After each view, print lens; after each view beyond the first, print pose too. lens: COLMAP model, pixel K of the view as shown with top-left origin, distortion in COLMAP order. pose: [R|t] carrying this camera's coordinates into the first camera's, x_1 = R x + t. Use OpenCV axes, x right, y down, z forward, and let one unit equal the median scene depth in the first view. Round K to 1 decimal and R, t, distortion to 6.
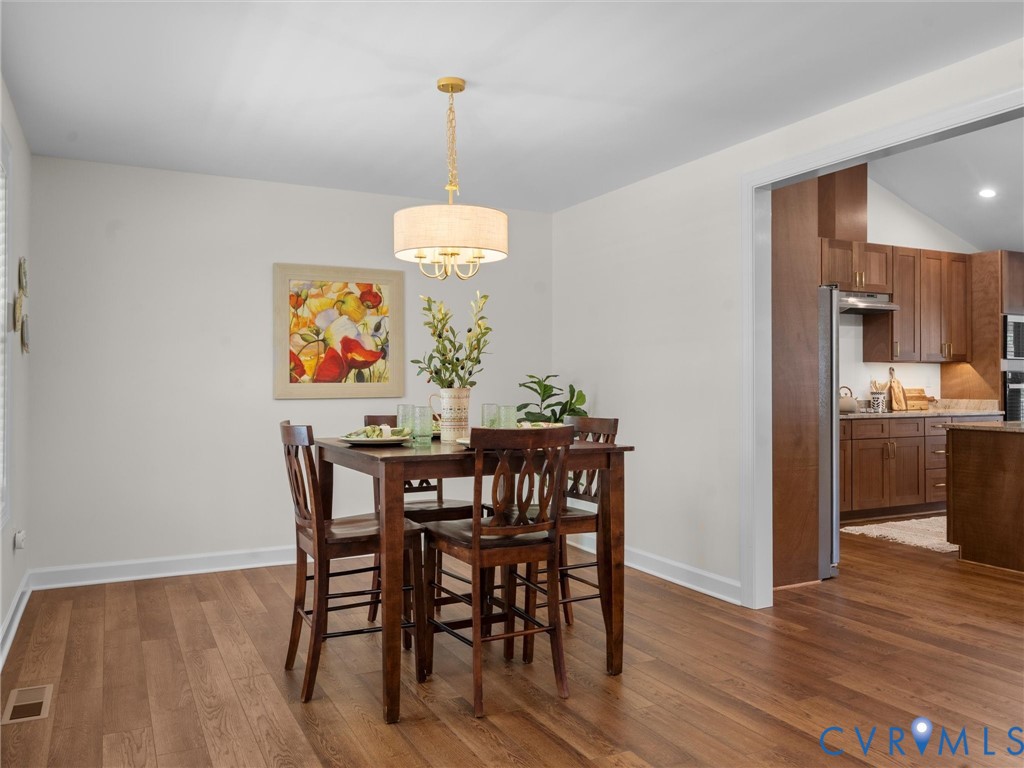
lens RADIAL K [[774.9, 0, 511.3], [0, 774.9, 381.8], [0, 0, 1]] dist [0.012445, -0.024875]
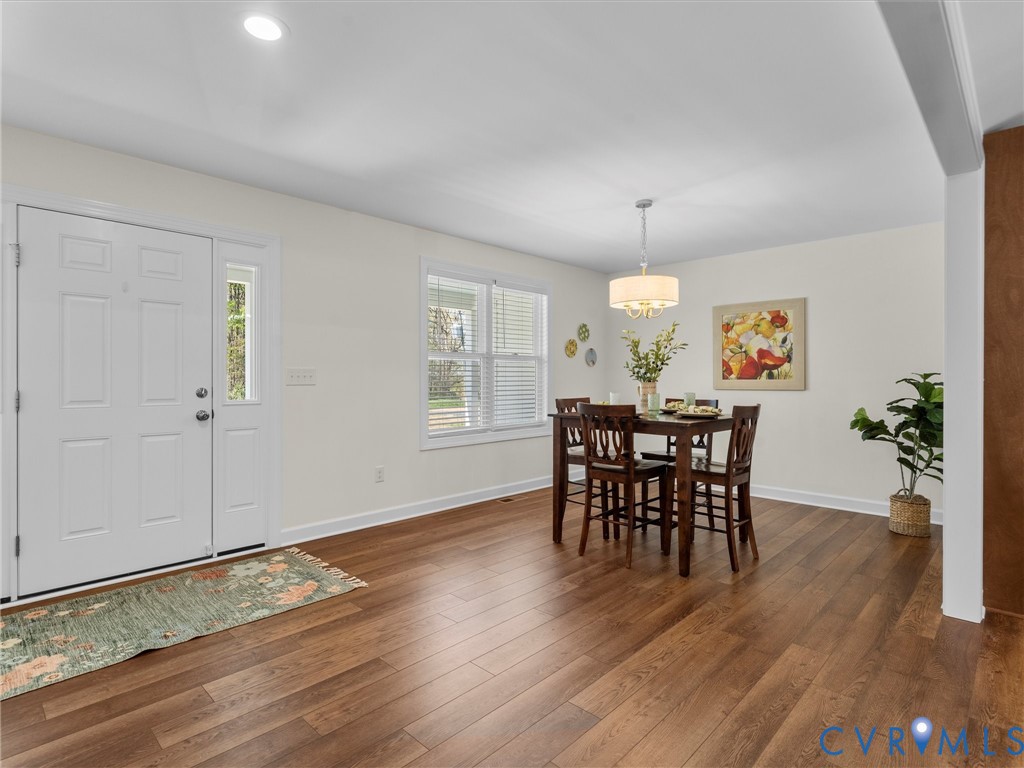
lens RADIAL K [[535.3, 0, 515.1], [0, 535.3, 378.8], [0, 0, 1]] dist [-0.003830, -0.000793]
pose [[0.331886, 0.001778, -0.943318, 0.605421], [-0.002073, 0.999997, 0.001156, -0.000171], [0.943317, 0.001571, 0.331889, 0.219190]]
